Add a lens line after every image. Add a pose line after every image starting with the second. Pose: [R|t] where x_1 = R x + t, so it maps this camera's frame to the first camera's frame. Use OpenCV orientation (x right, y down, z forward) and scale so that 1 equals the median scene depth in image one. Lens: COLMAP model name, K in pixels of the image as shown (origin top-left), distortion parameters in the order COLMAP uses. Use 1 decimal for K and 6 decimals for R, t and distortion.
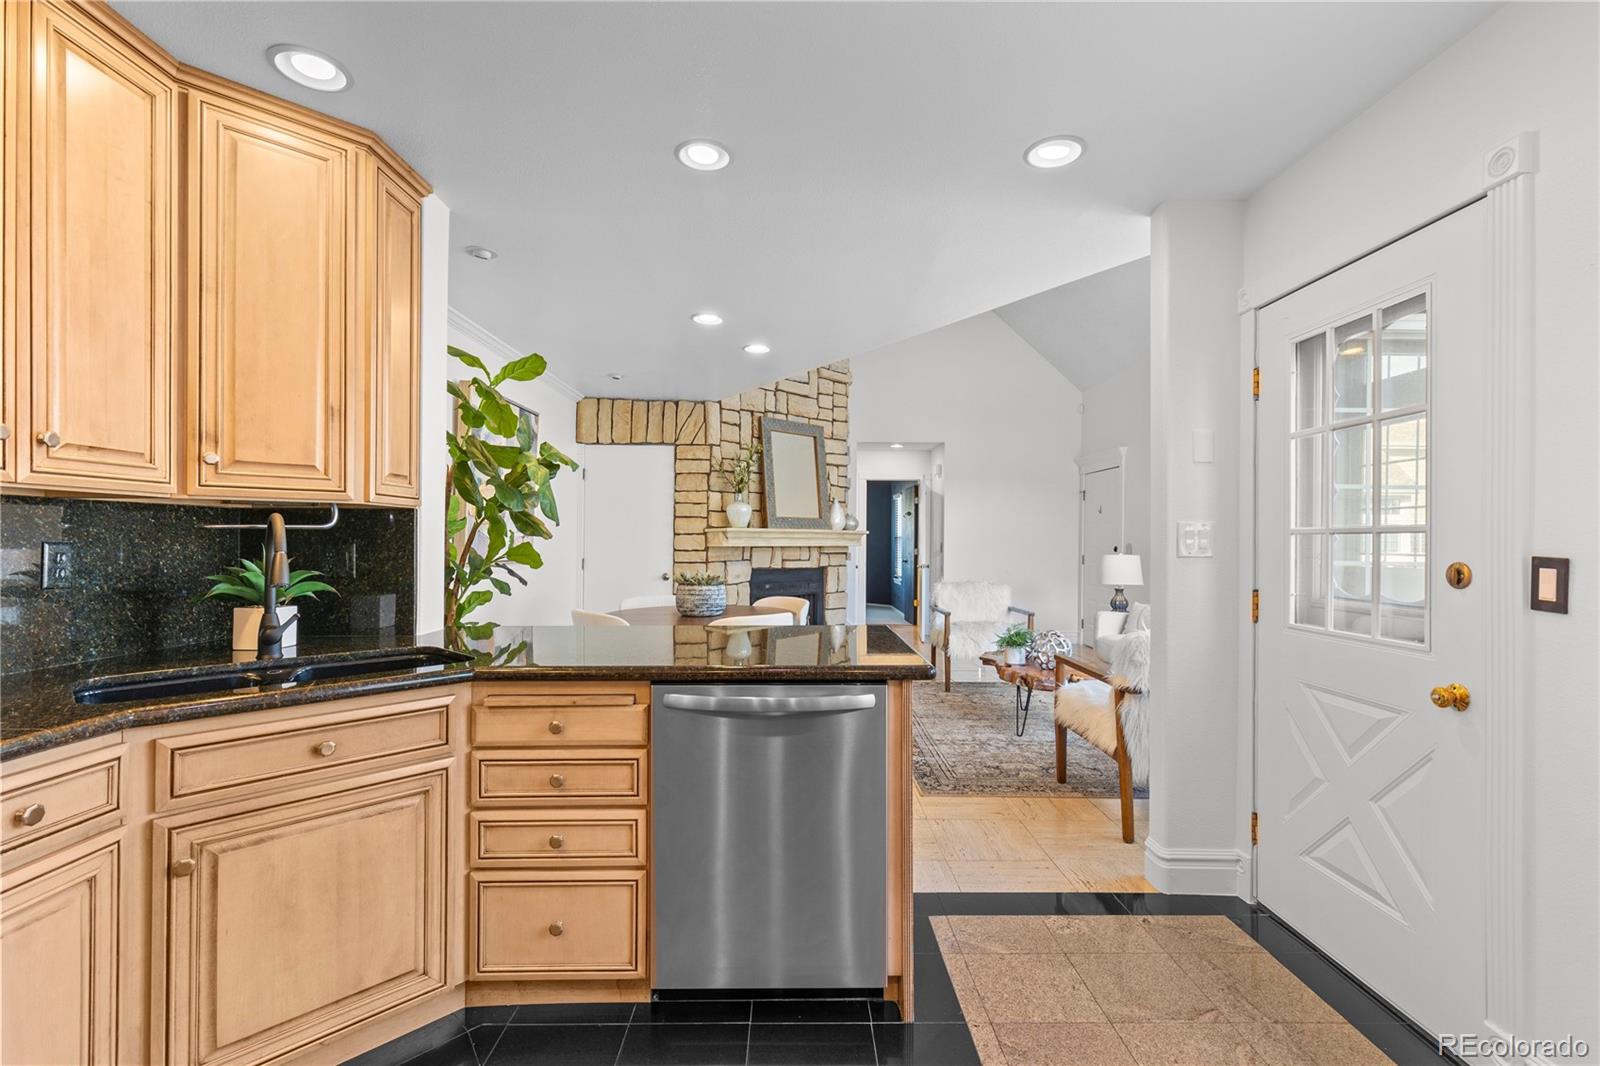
lens RADIAL K [[722.5, 0, 799.8], [0, 722.5, 535.7], [0, 0, 1]] dist [0.004285, -0.001479]
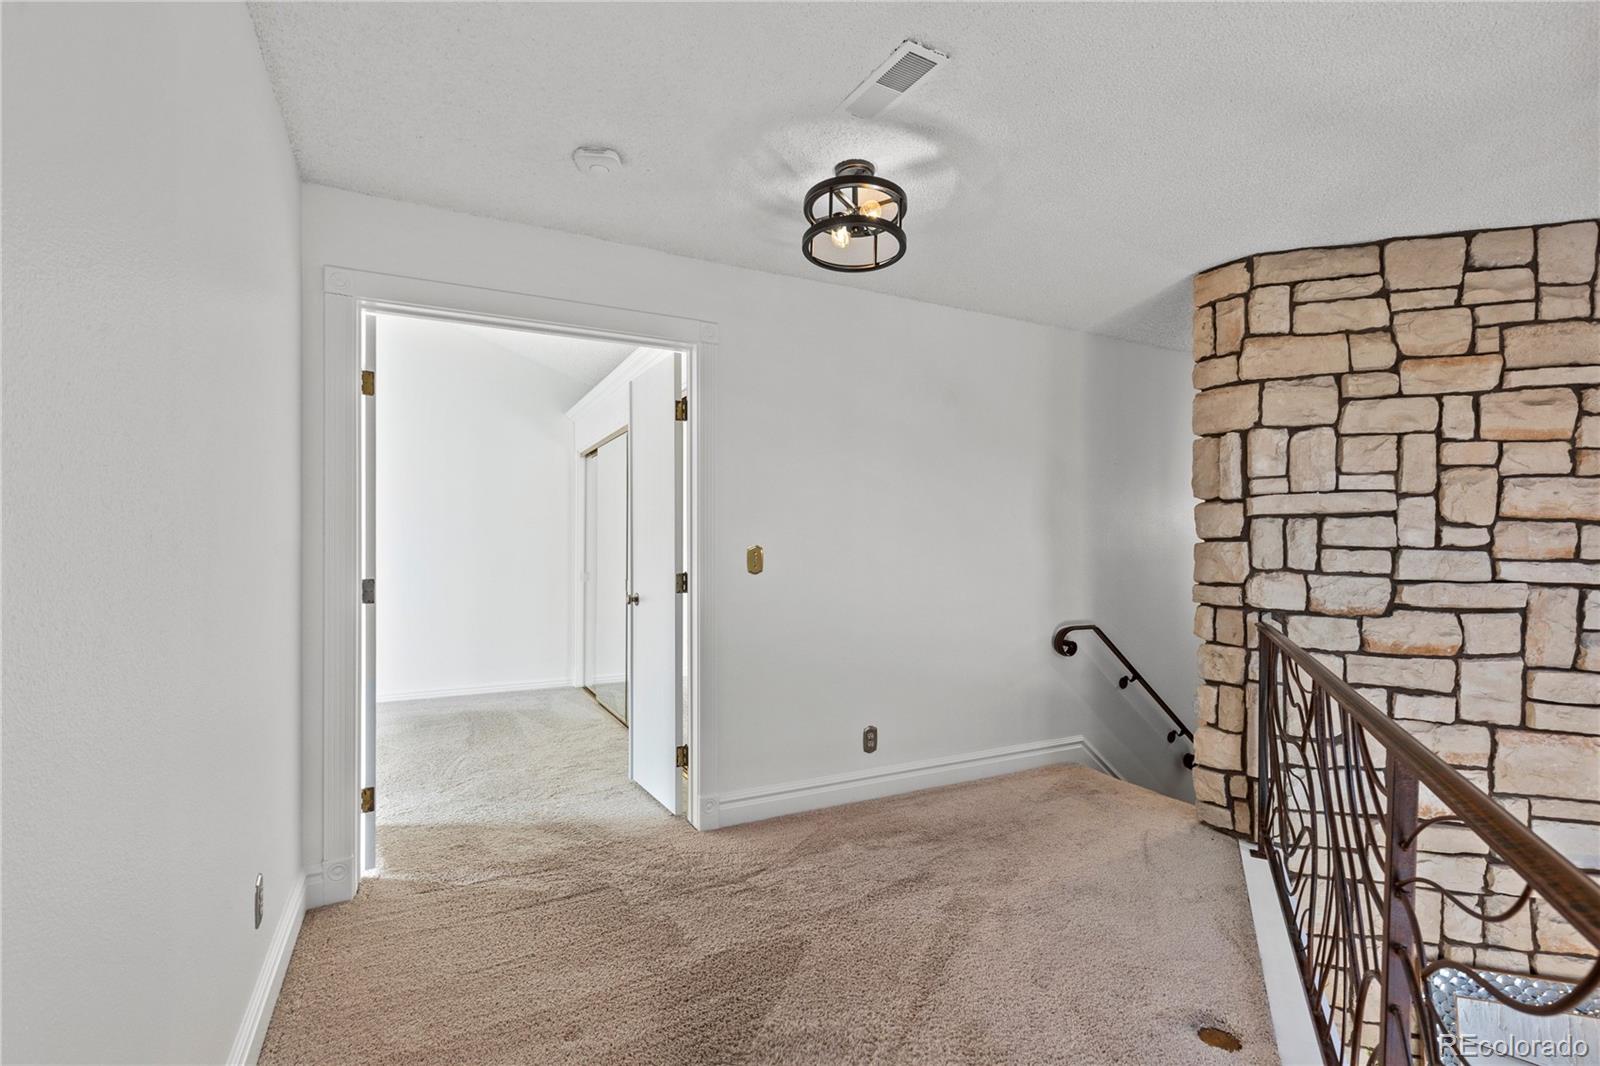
lens RADIAL K [[722.5, 0, 802.3], [0, 722.5, 531.7], [0, 0, 1]] dist [0.004285, -0.001479]
pose [[0.448438, -0.009890, -0.893759, 0.180143], [0.007753, 0.999944, -0.007174, -0.446504], [0.893780, -0.003712, 0.448490, 0.507937]]
